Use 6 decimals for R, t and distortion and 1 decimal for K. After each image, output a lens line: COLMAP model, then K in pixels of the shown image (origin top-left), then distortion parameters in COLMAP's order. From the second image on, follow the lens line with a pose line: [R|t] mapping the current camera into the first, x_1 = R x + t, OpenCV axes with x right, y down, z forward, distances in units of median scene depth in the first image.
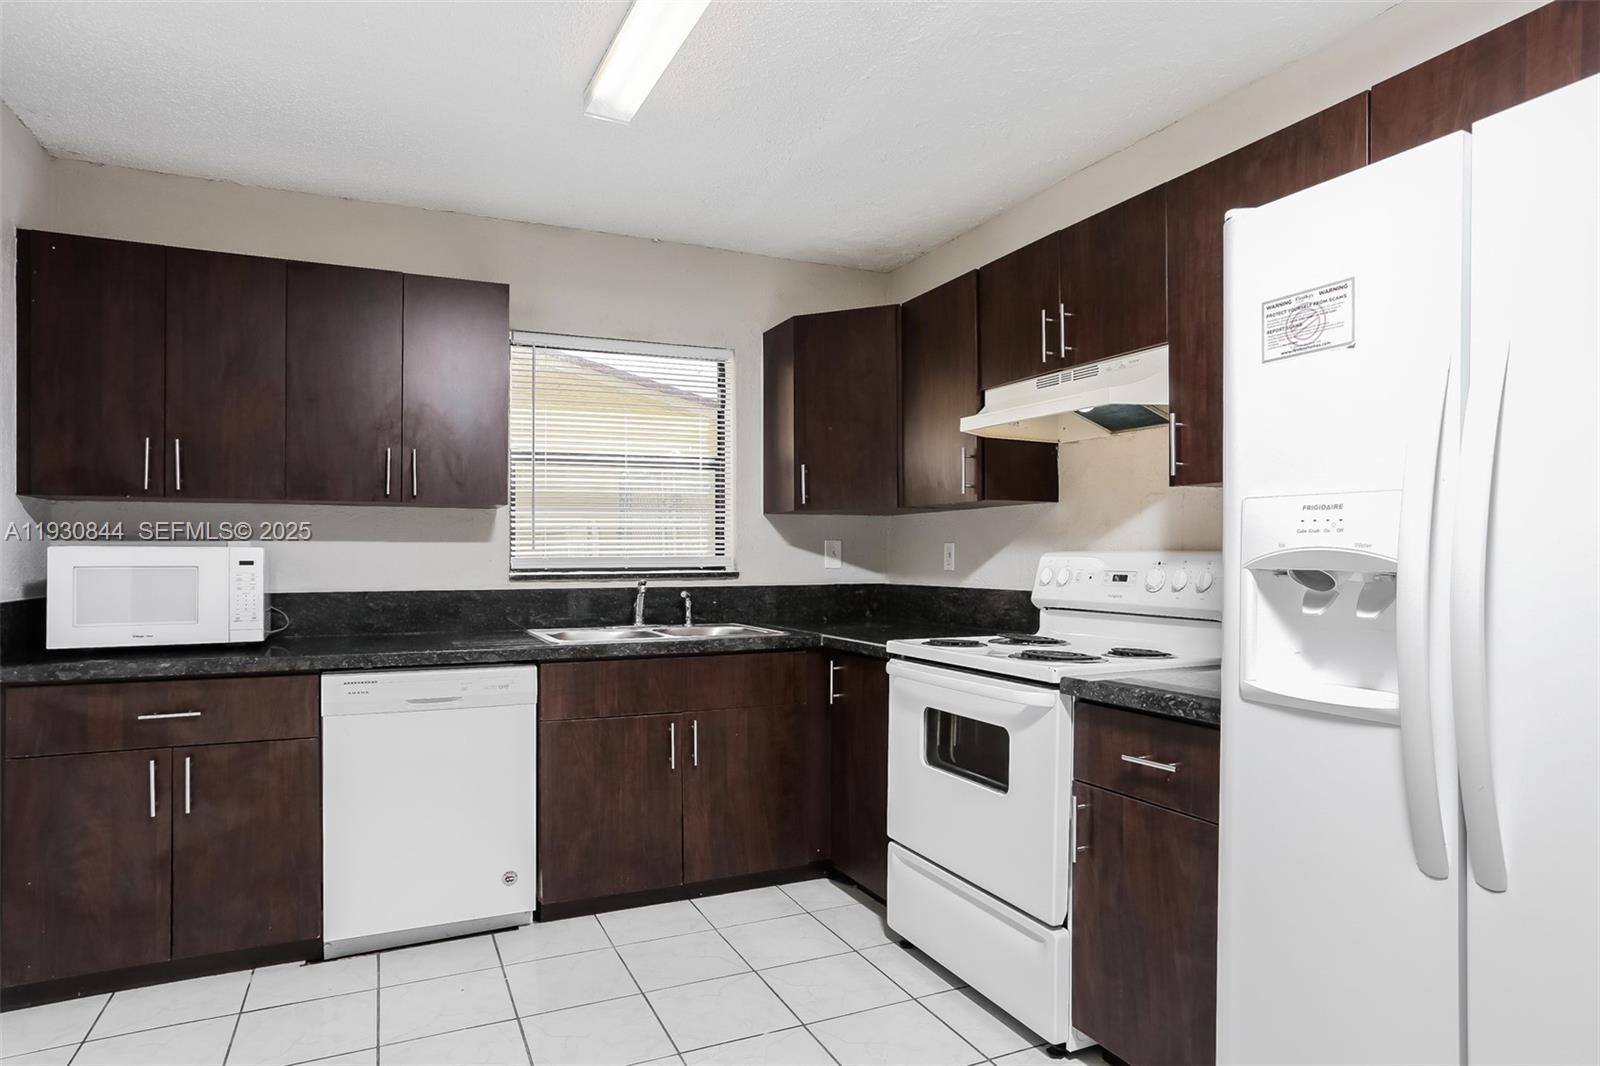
lens RADIAL K [[906.8, 0, 754.4], [0, 906.8, 548.7], [0, 0, 1]] dist [-0.027333, 0.020402]
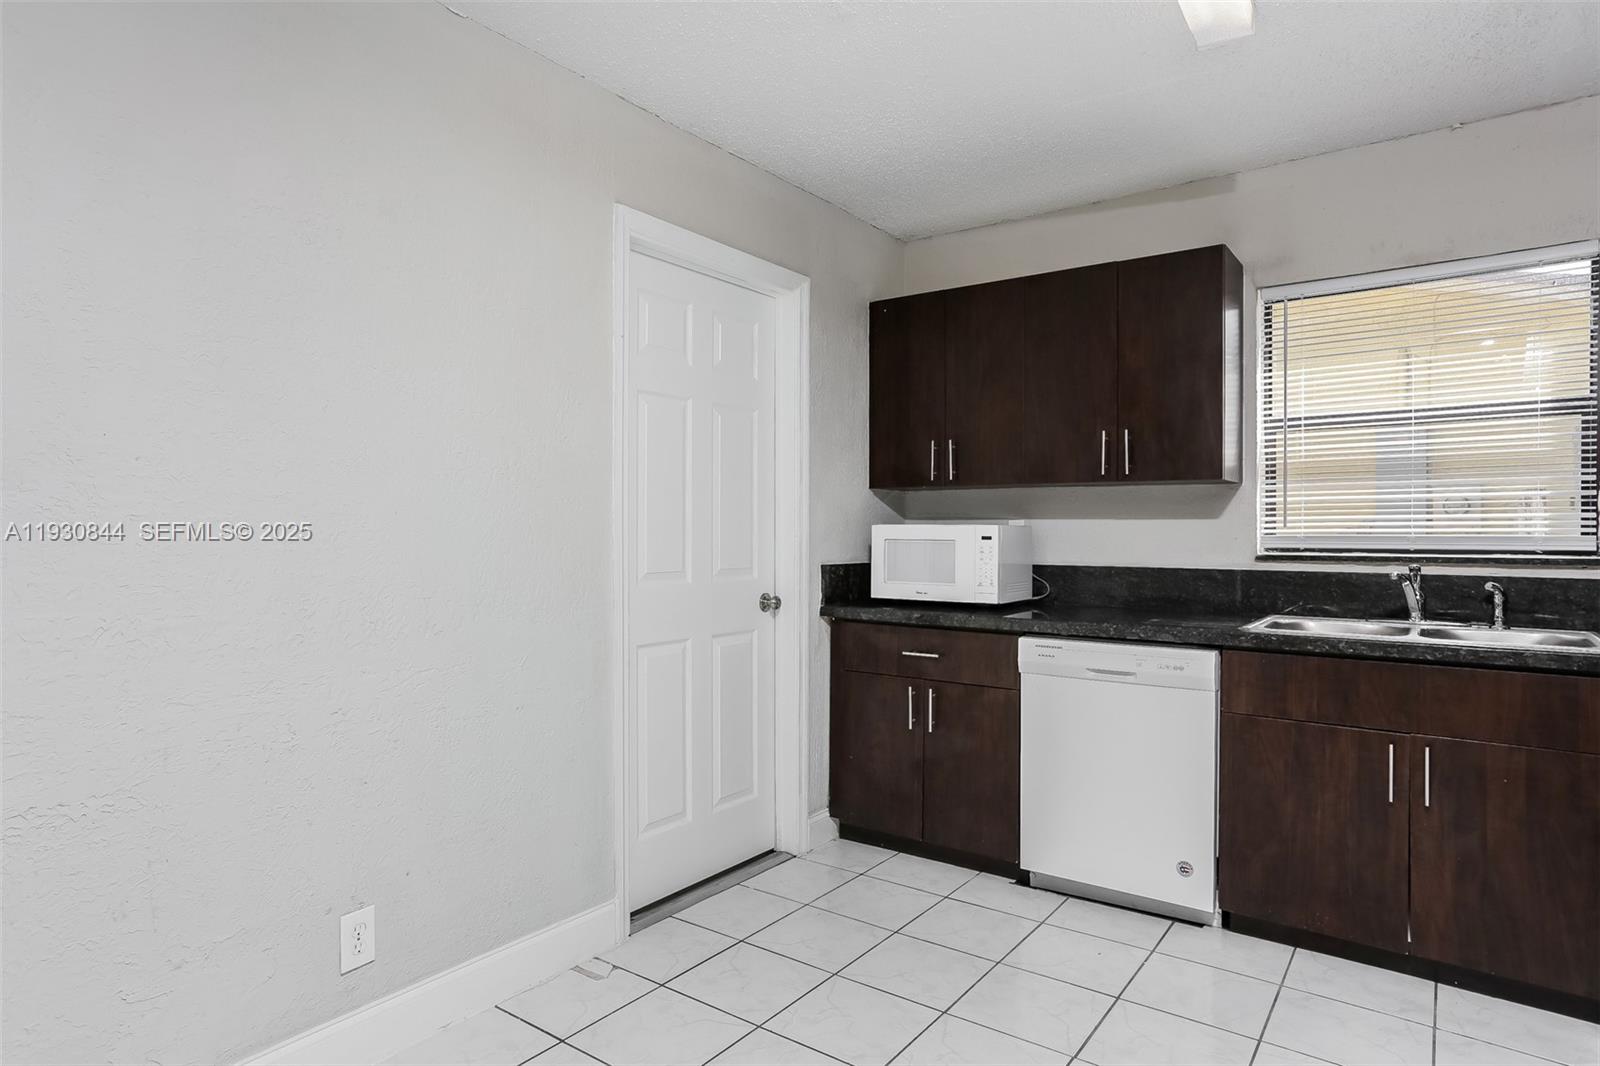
lens RADIAL K [[906.8, 0, 786.2], [0, 906.8, 525.1], [0, 0, 1]] dist [-0.027333, 0.020402]
pose [[0.499015, -0.003007, -0.866588, 0.335189], [0.001888, 0.999995, -0.002382, 0.000457], [0.866591, -0.000448, 0.499019, 0.147535]]
